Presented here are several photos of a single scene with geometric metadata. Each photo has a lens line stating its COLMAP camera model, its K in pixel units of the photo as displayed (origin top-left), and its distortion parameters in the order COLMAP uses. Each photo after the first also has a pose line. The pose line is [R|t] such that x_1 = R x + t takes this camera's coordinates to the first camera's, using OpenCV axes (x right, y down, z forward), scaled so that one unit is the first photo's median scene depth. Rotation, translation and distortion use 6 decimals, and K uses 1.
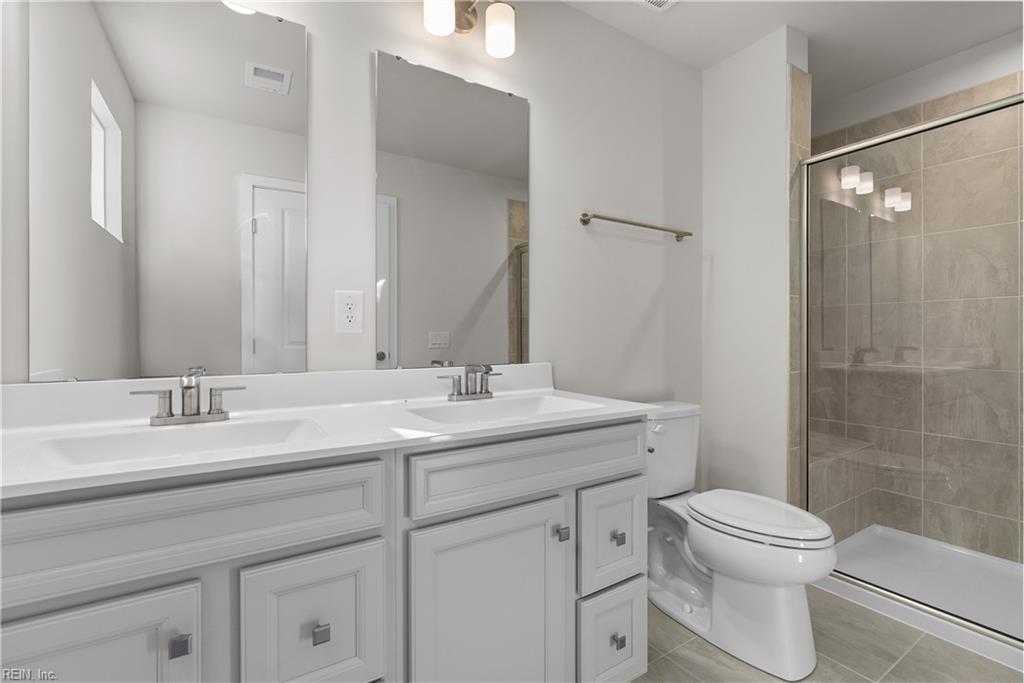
lens RADIAL K [[459.3, 0, 509.6], [0, 459.3, 339.2], [0, 0, 1]] dist [-0.005941, -0.000377]
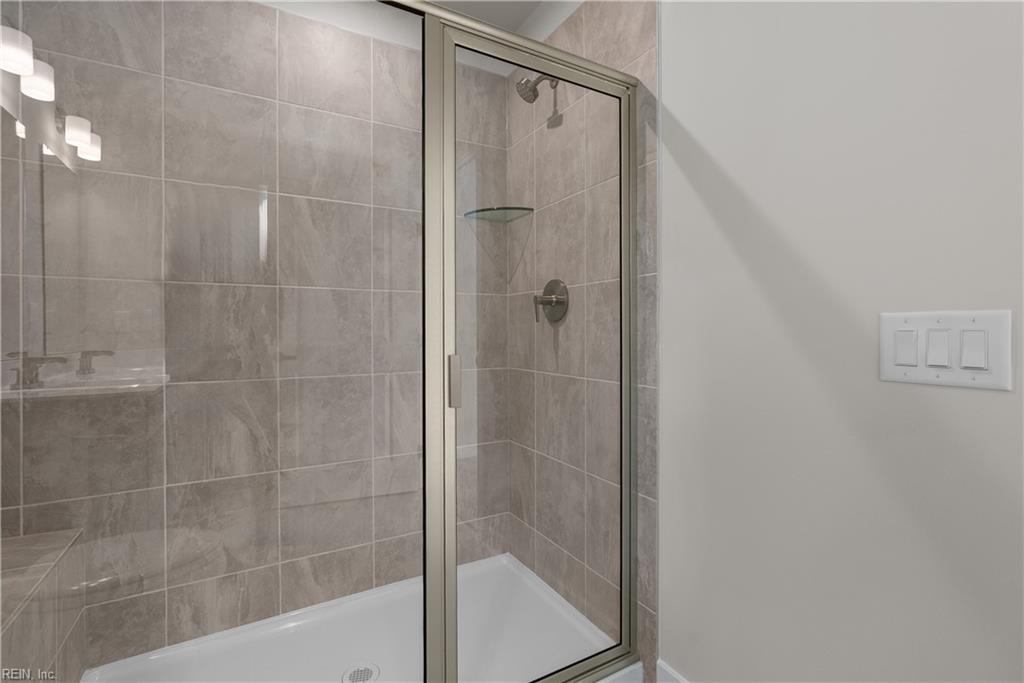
lens RADIAL K [[459.3, 0, 511.4], [0, 459.3, 335.6], [0, 0, 1]] dist [-0.005941, -0.000377]
pose [[0.045364, 0.002913, 0.998966, 0.559394], [0.009687, 0.999947, -0.003356, 0.000344], [-0.998924, 0.009830, 0.045334, 0.951988]]
